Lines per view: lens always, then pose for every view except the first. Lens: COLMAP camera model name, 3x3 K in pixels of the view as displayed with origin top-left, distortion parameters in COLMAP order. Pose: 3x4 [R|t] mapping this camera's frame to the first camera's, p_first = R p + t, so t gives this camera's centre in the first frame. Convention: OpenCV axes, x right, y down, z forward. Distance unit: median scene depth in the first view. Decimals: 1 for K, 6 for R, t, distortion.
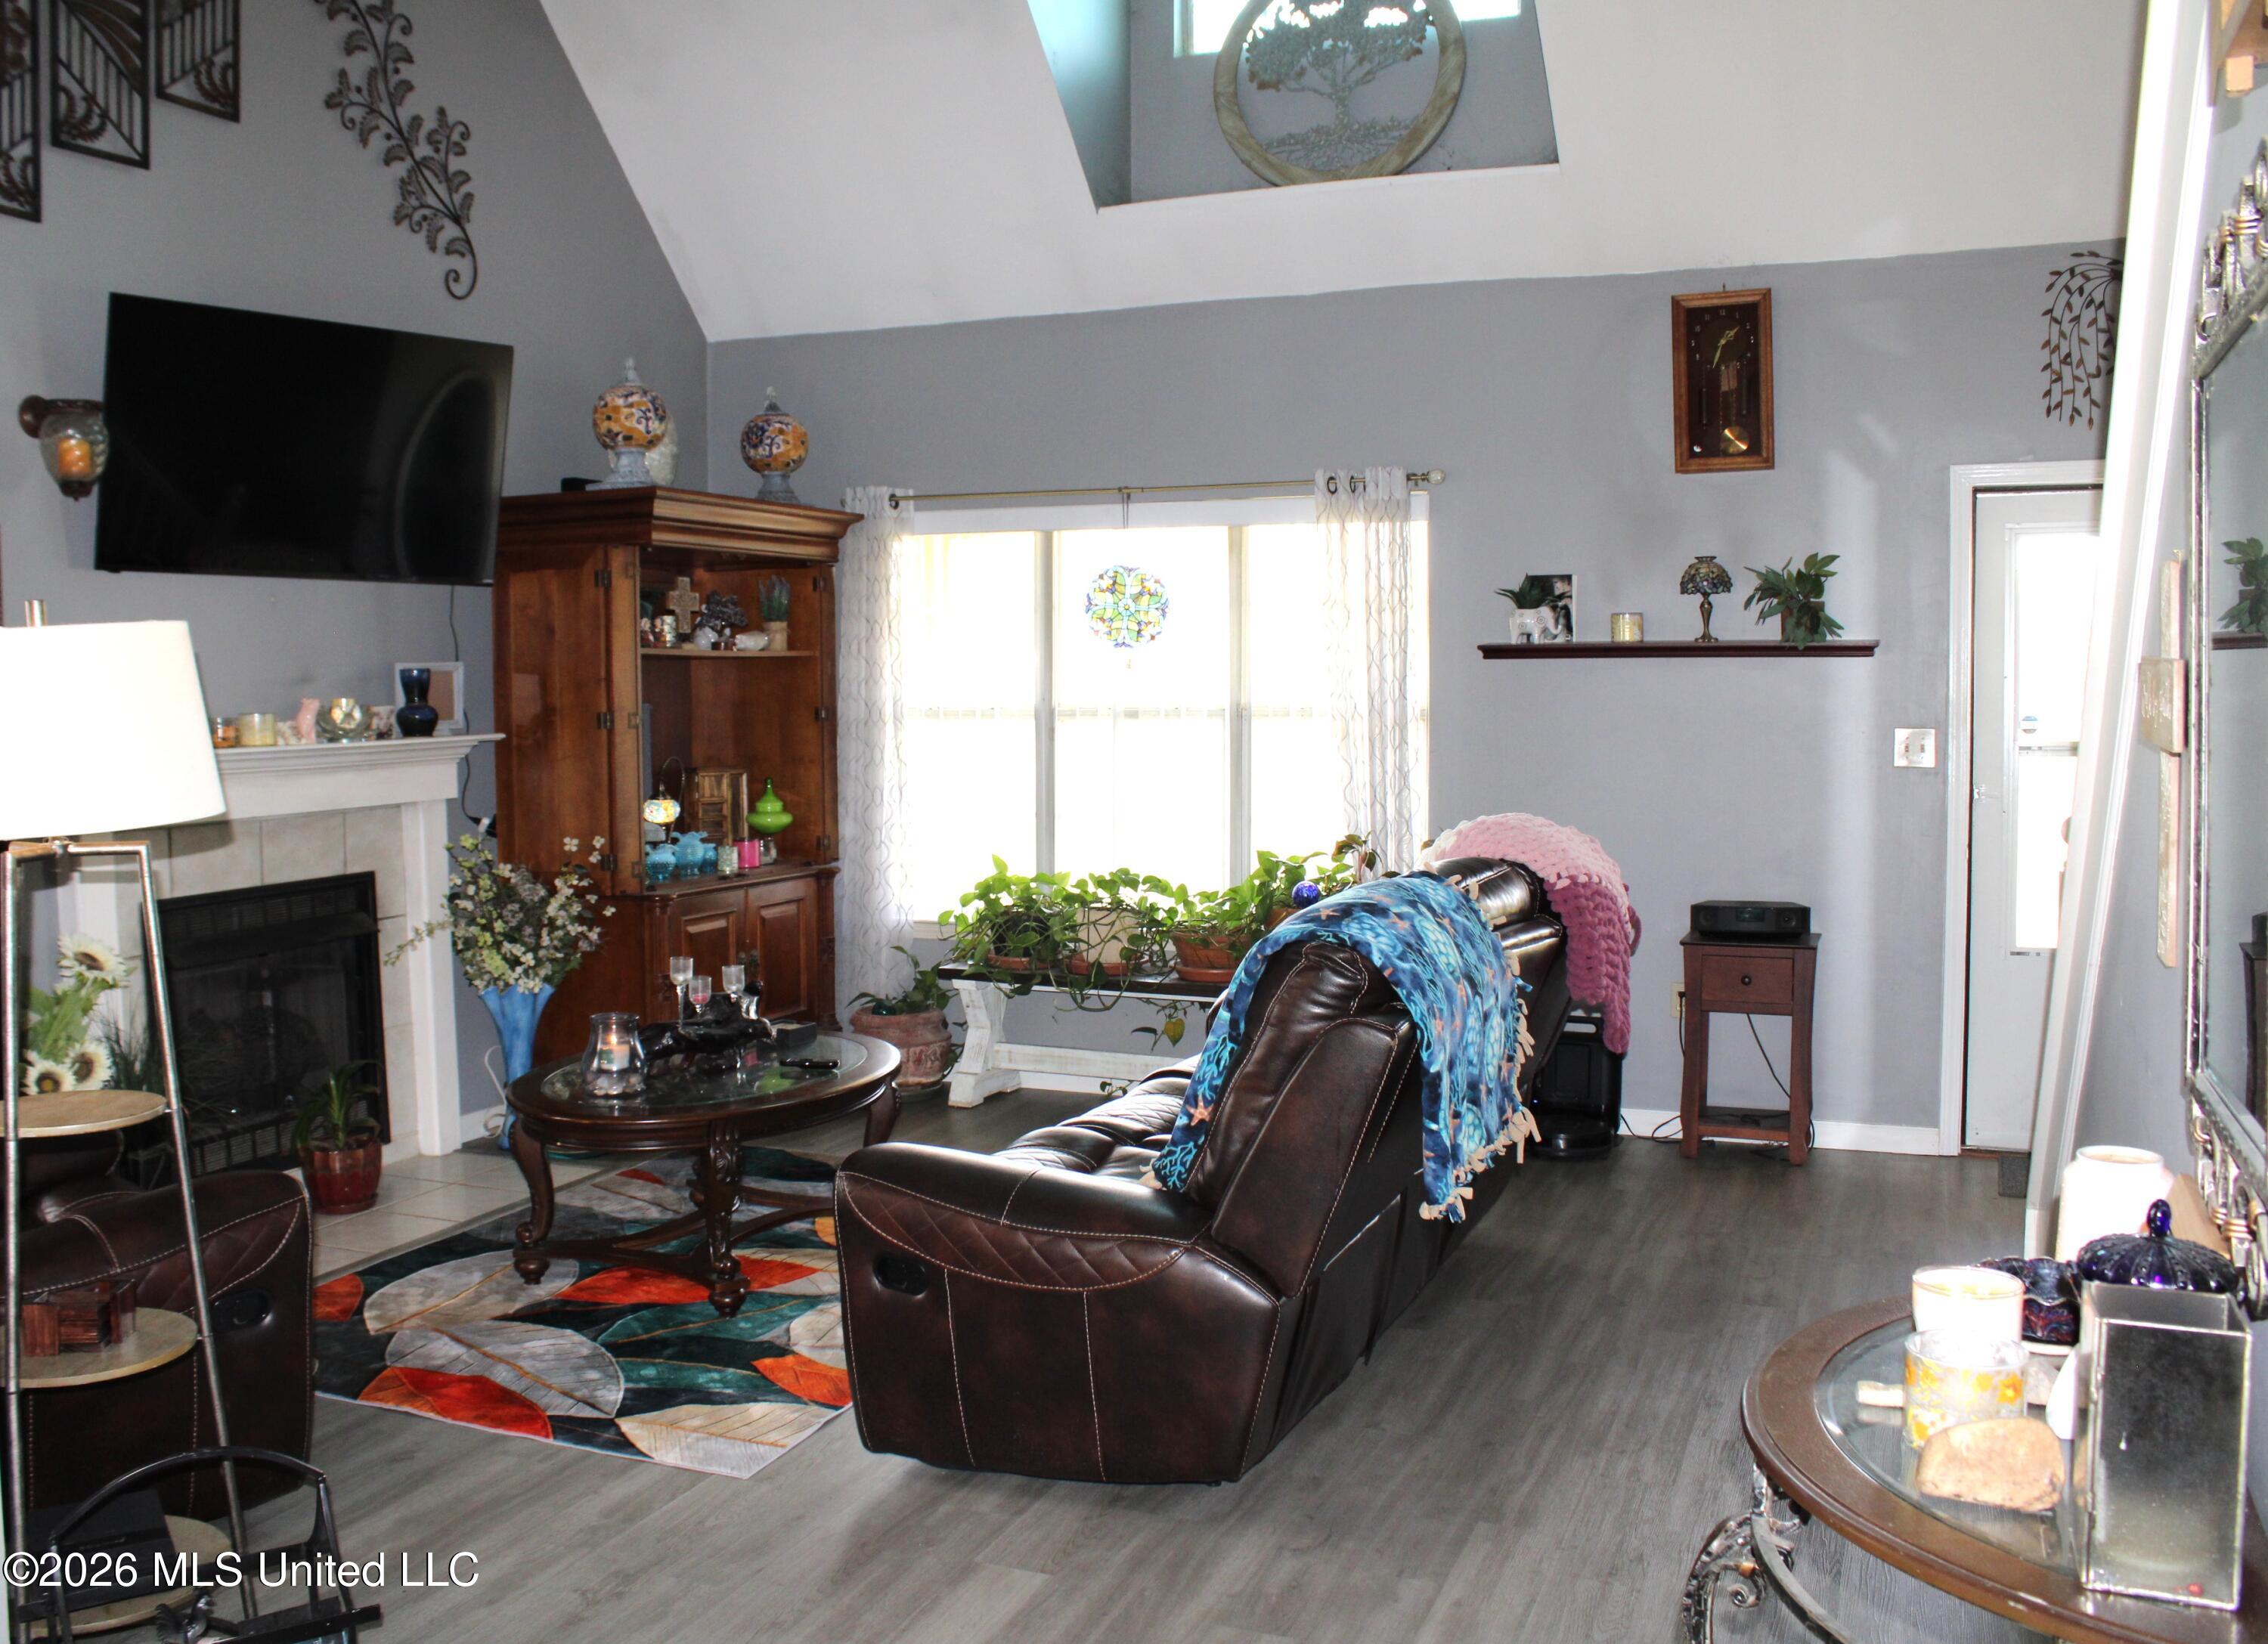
lens RADIAL K [[2049.5, 0, 1032.1], [0, 2049.5, 820.8], [0, 0, 1]] dist [-0.189132, 0.149763]
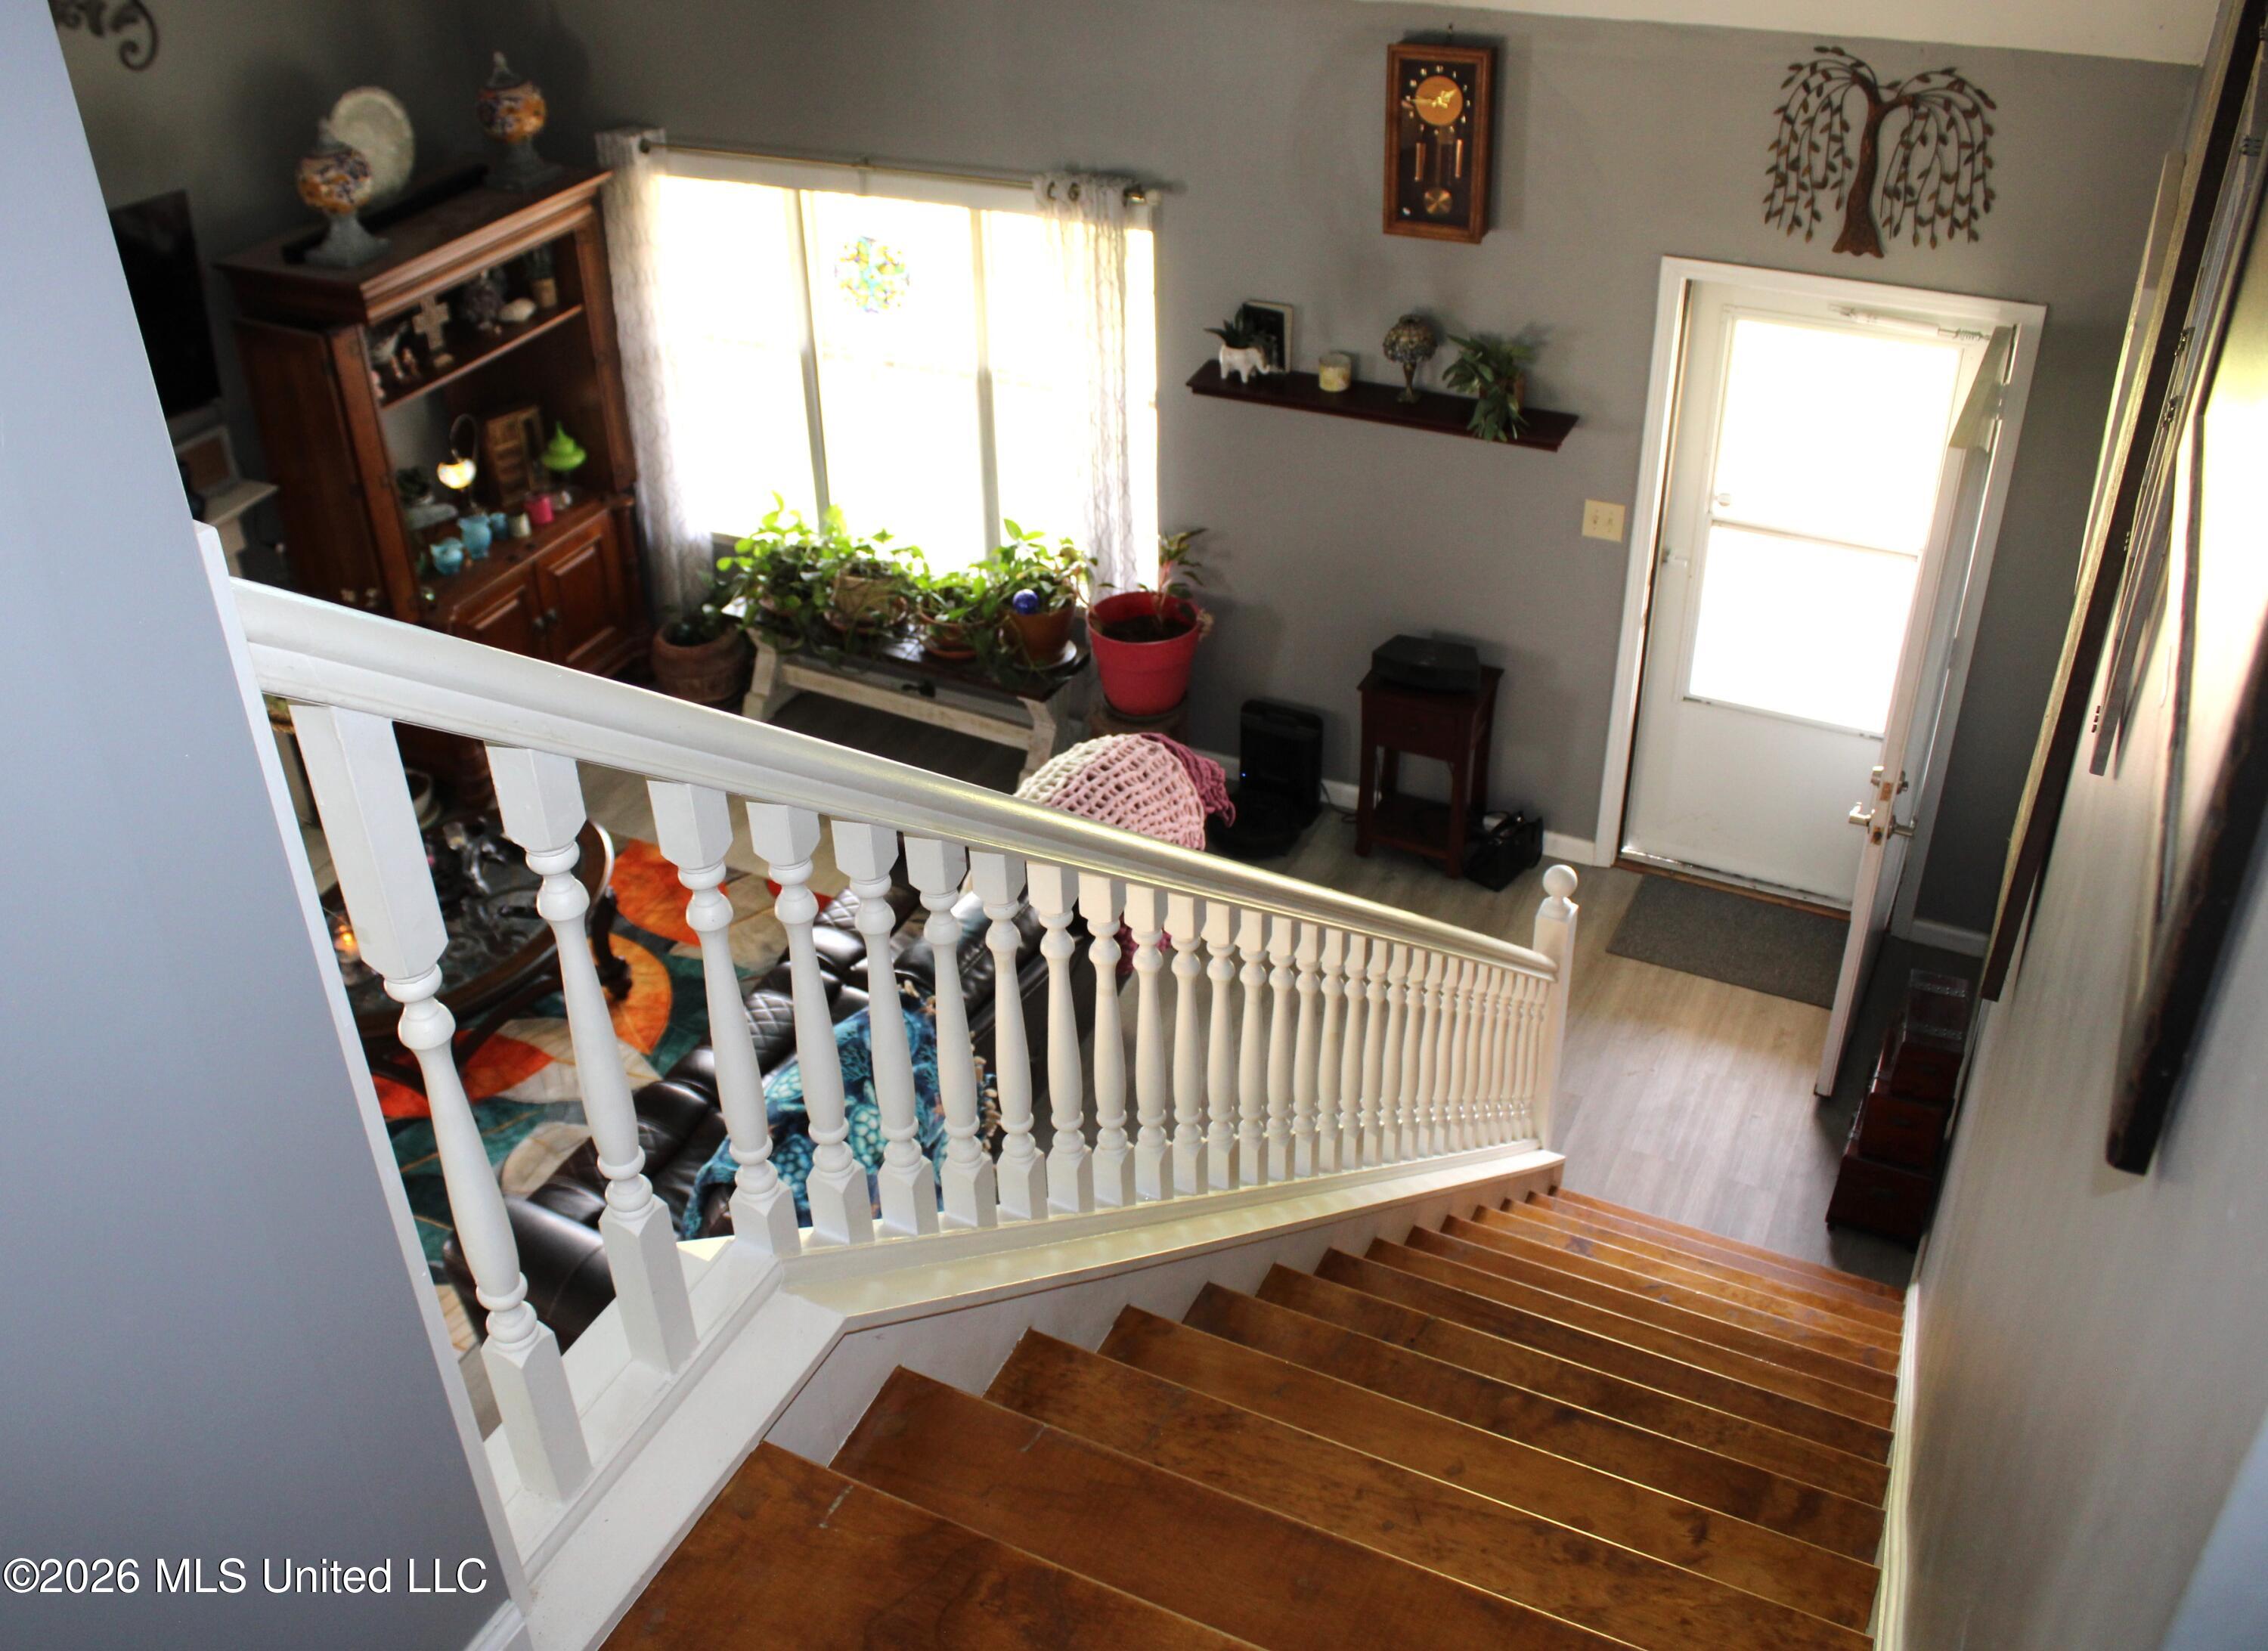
lens RADIAL K [[2049.7, 0, 1032.1], [0, 2049.7, 824.3], [0, 0, 1]] dist [-0.189132, 0.149763]
pose [[0.997302, 0.003580, -0.073314, 0.221903], [0.033446, 0.866933, 0.497301, -0.405312], [0.065339, -0.498412, 0.864475, 0.018741]]
